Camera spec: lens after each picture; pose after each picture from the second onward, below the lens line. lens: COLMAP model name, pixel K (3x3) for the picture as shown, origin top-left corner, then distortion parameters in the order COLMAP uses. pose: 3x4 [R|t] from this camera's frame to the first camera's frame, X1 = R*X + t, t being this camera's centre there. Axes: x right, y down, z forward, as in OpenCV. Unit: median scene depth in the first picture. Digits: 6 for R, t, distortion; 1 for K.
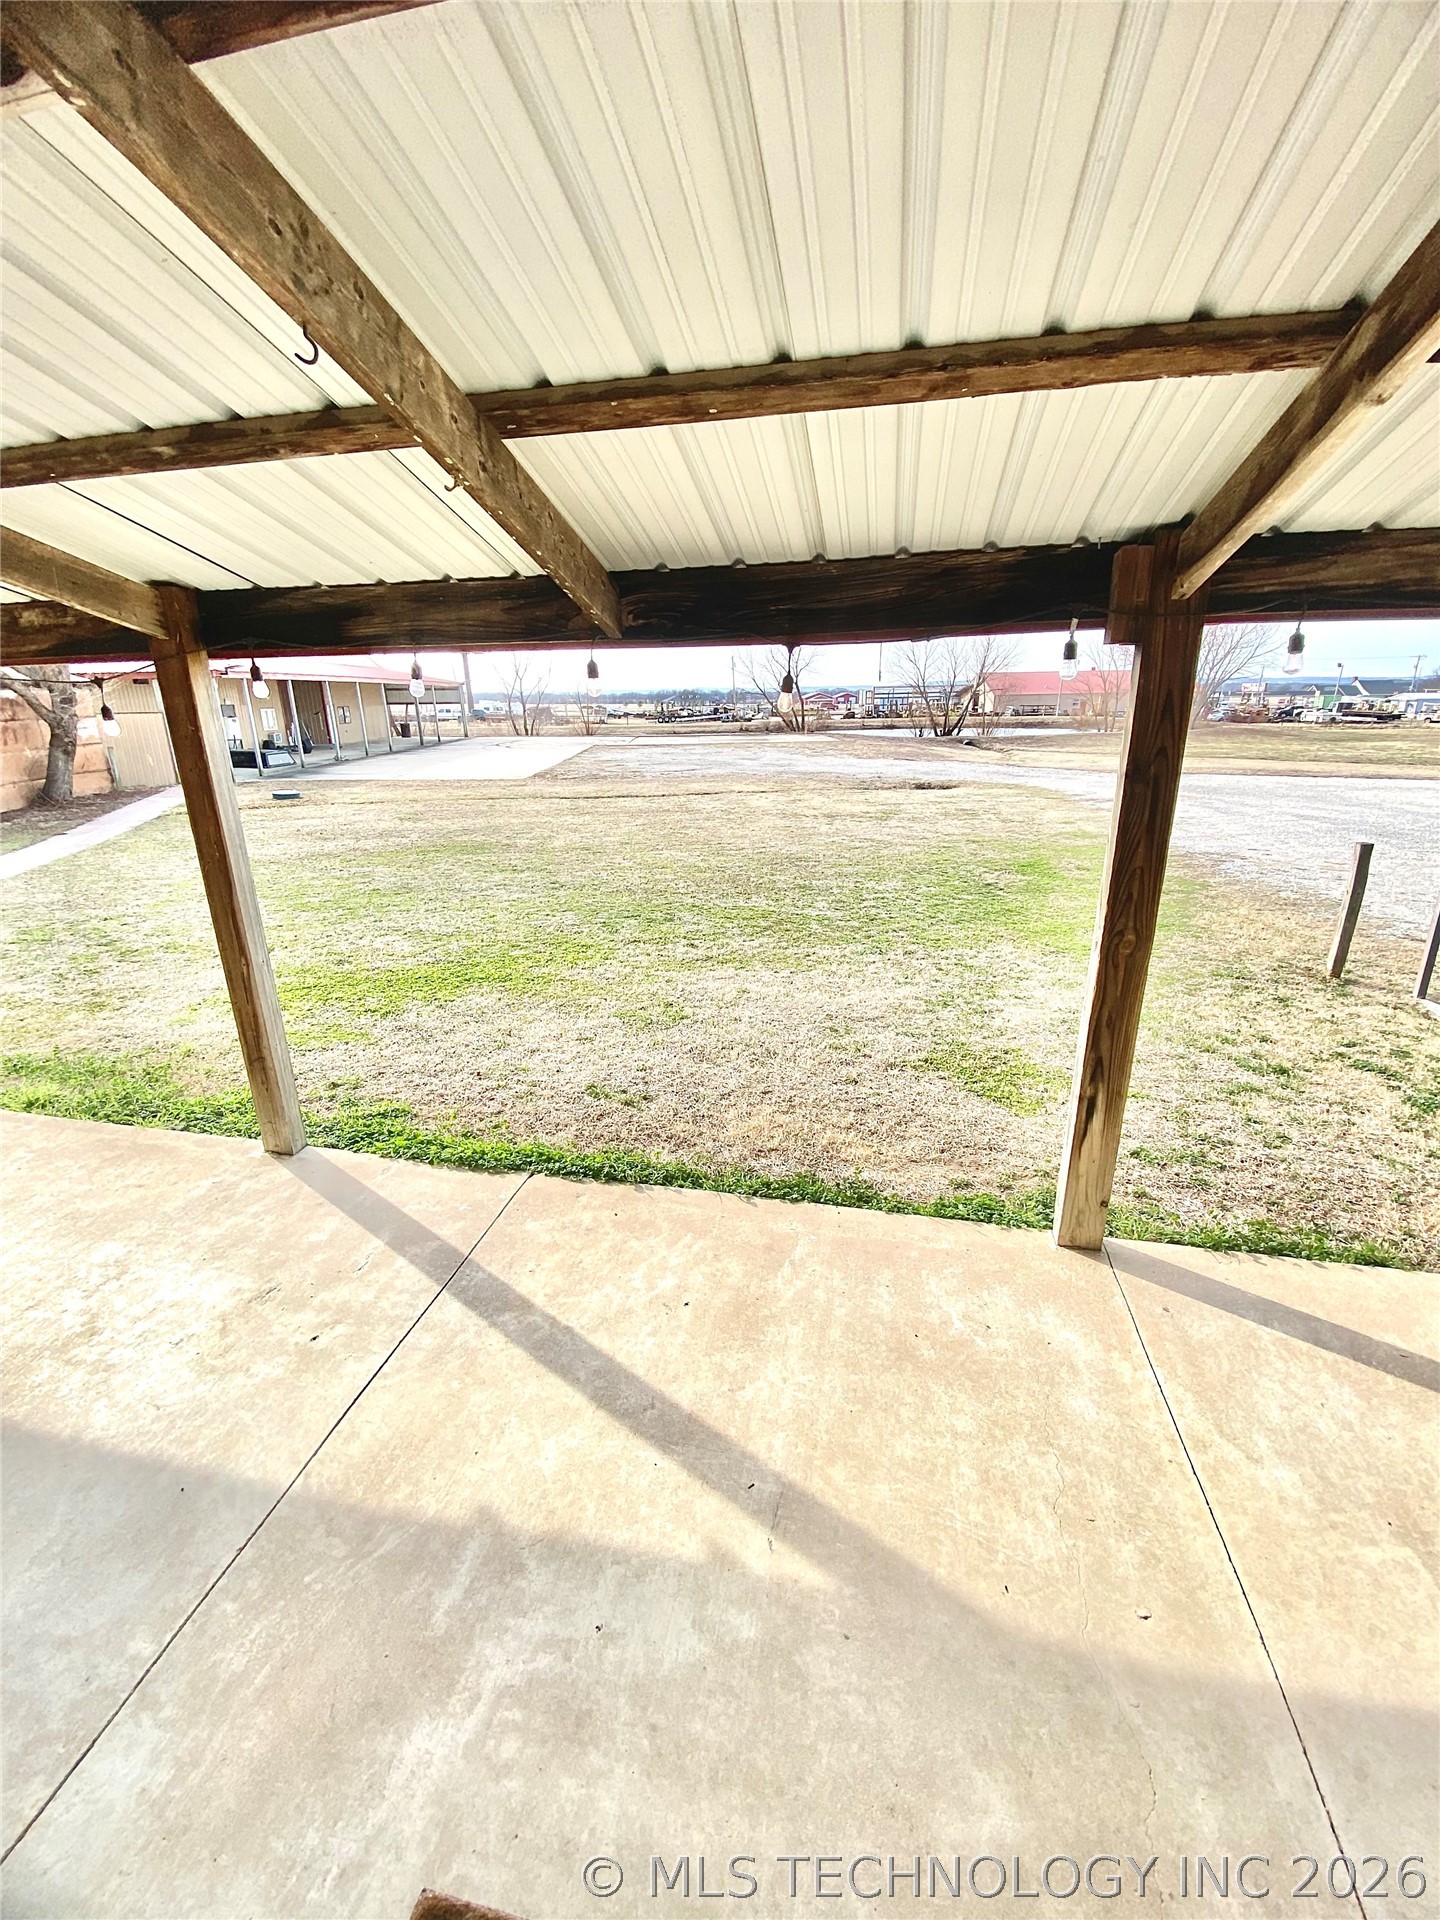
lens RADIAL K [[791.2, 0, 739.1], [0, 791.2, 946.9], [0, 0, 1]] dist [0.005524, -0.014127]
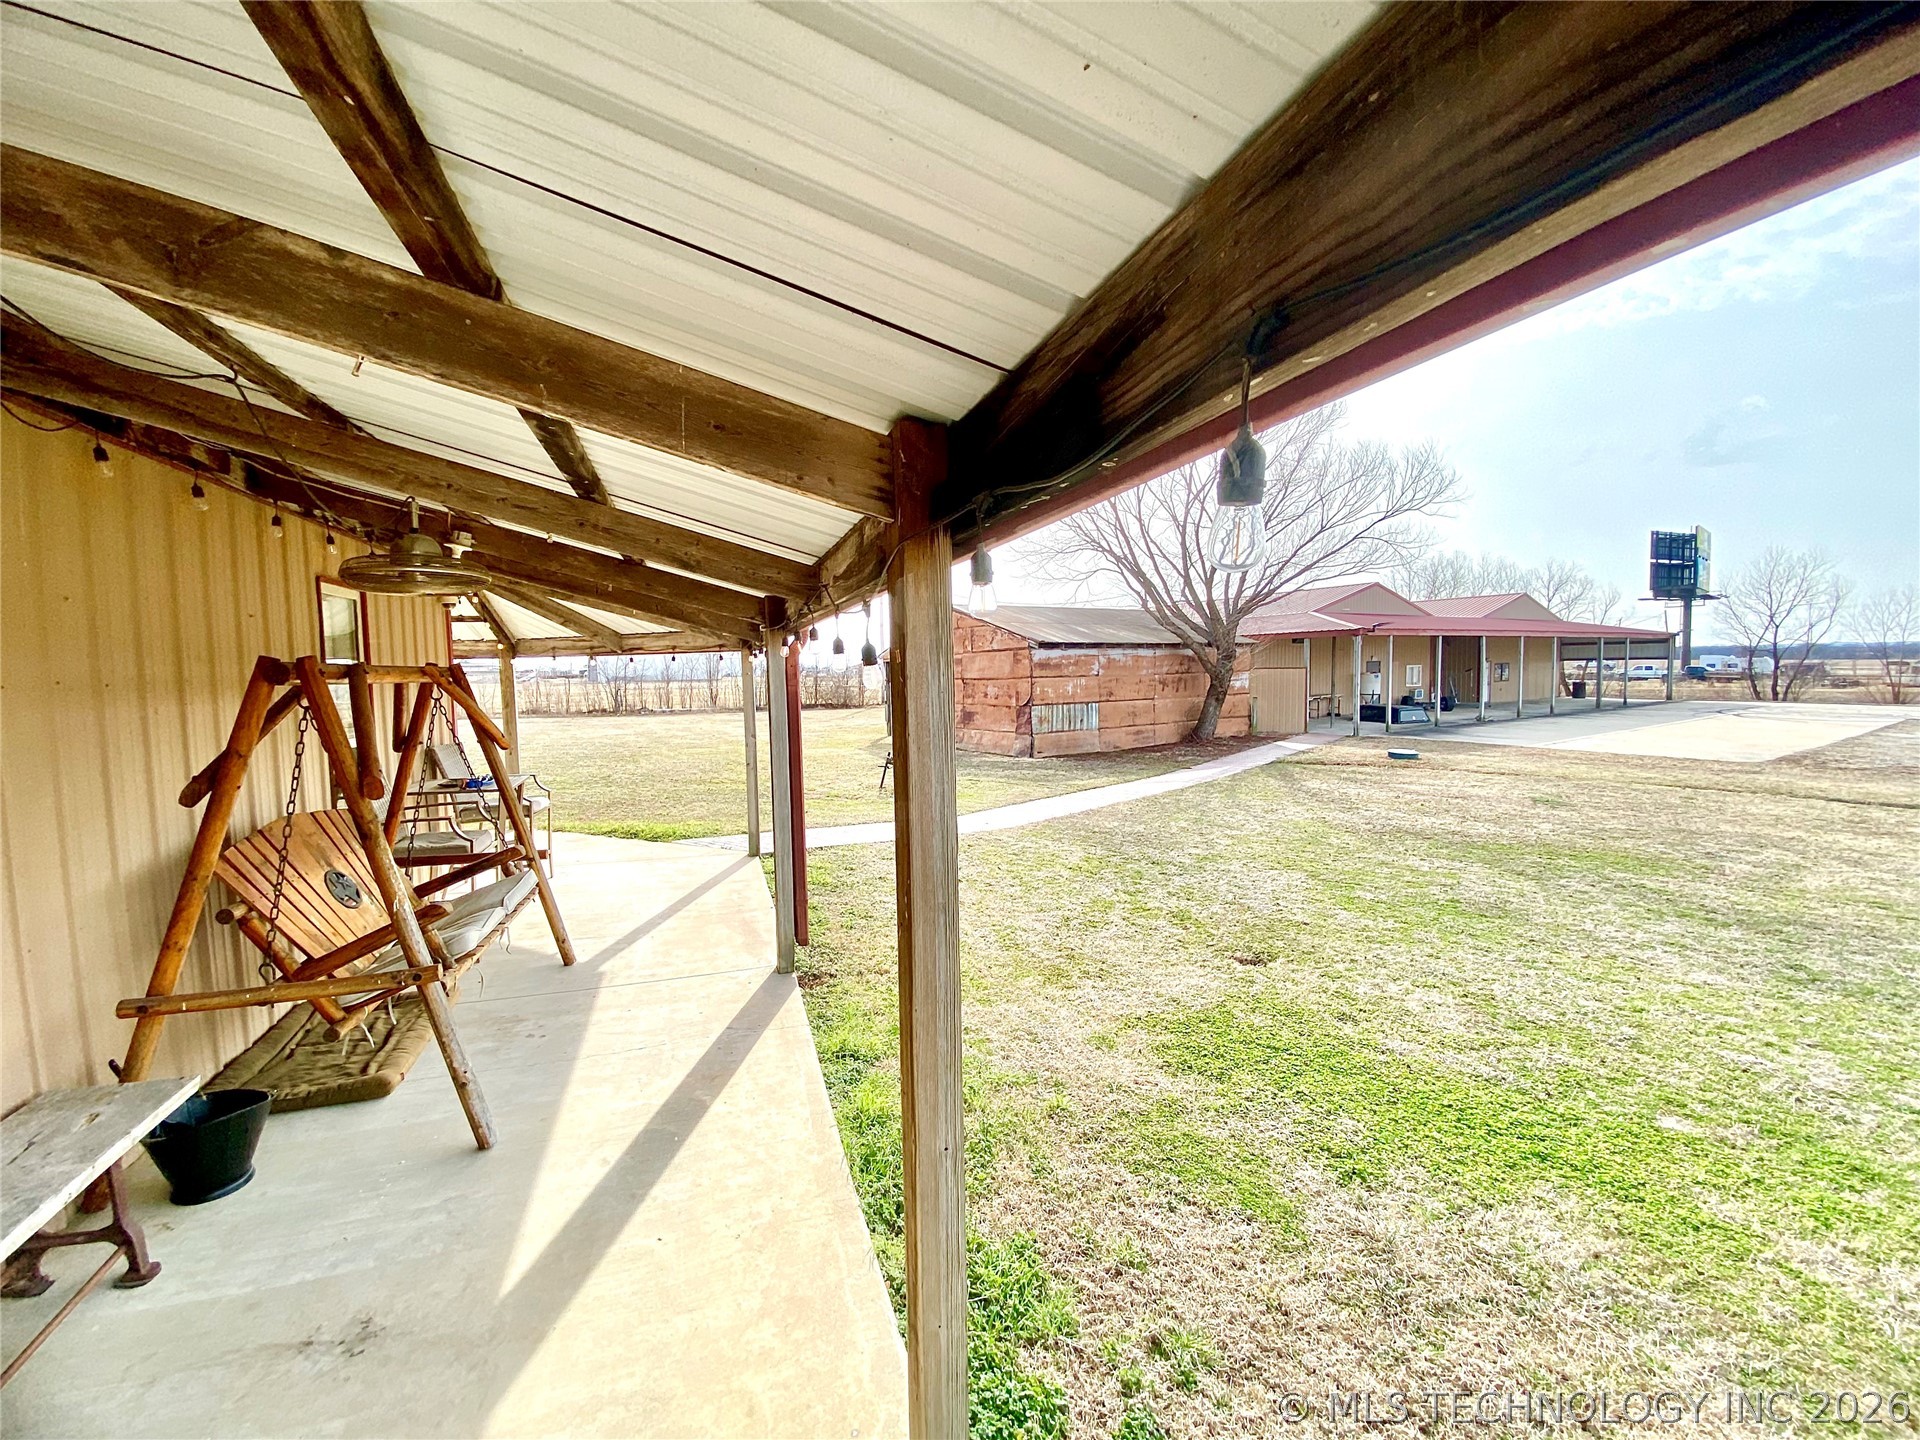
lens RADIAL K [[791.2, 0, 918.5], [0, 791.2, 725.7], [0, 0, 1]] dist [0.005524, -0.014127]
pose [[0.466388, 0.065411, -0.882158, -0.256370], [-0.253214, 0.965403, -0.062288, -0.251808], [0.847564, 0.252425, 0.466815, 0.885794]]
